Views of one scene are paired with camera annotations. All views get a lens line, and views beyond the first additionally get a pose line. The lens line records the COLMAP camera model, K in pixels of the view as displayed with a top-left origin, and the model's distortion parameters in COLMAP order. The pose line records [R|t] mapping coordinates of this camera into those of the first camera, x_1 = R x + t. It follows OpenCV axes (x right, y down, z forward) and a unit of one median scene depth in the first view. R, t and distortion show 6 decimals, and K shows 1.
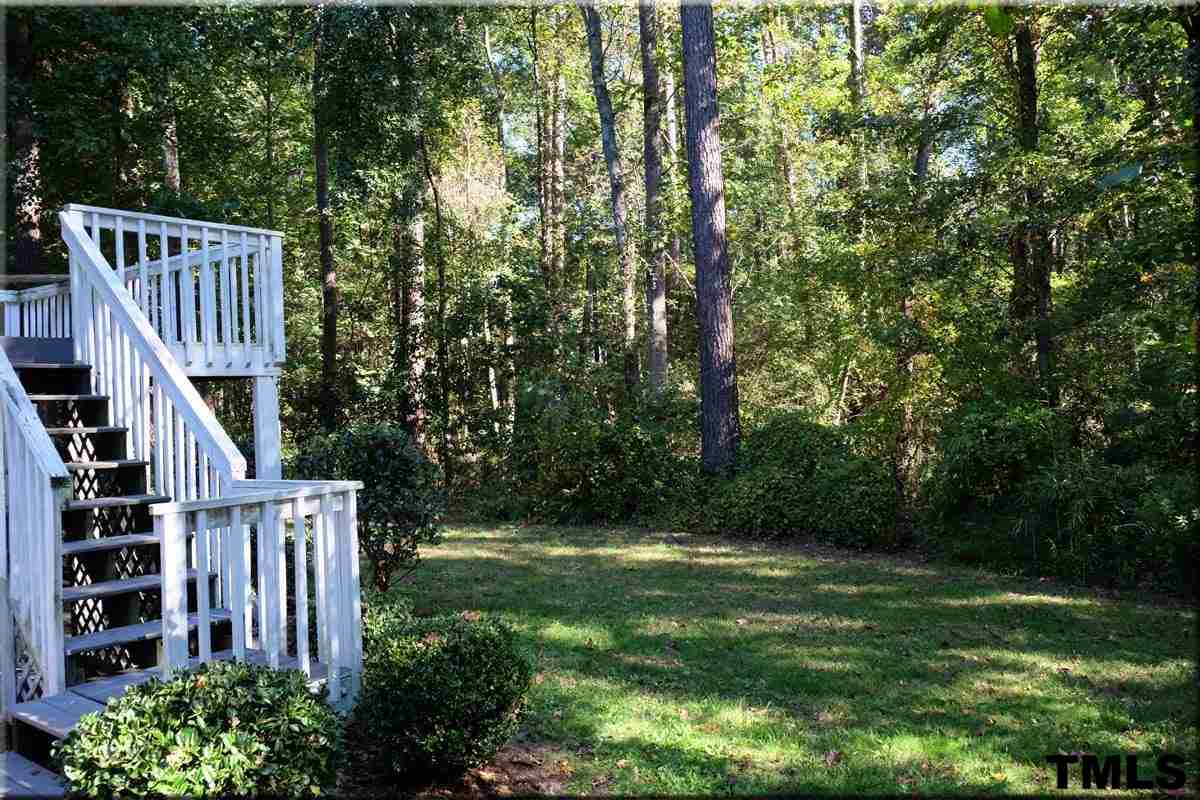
lens RADIAL K [[861.5, 0, 591.0], [0, 861.5, 415.4], [0, 0, 1]] dist [-0.001343, 0.001198]
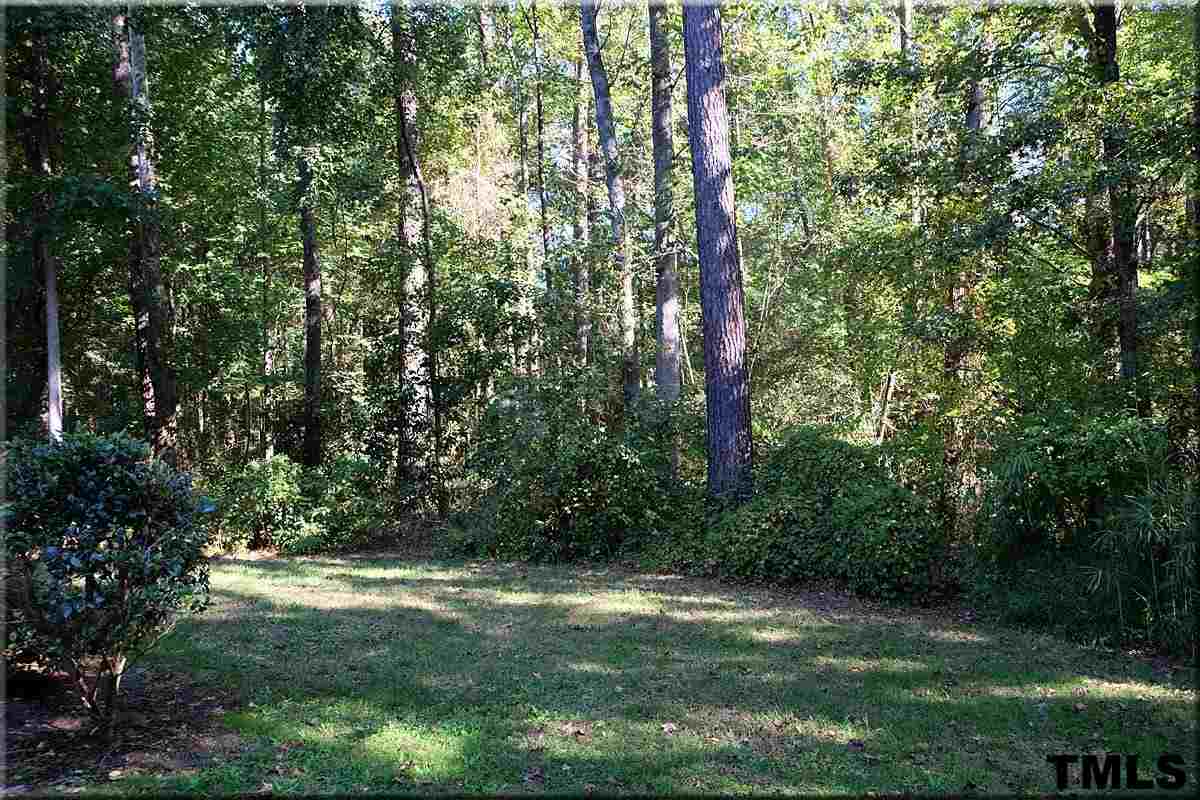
lens RADIAL K [[858.0, 0, 599.7], [0, 858.0, 420.2], [0, 0, 1]] dist [0.000025, 0.003564]
pose [[0.997561, -0.002643, -0.069750, 0.095763], [0.001002, 0.999722, -0.023546, 0.009008], [0.069792, 0.023419, 0.997287, 0.183240]]
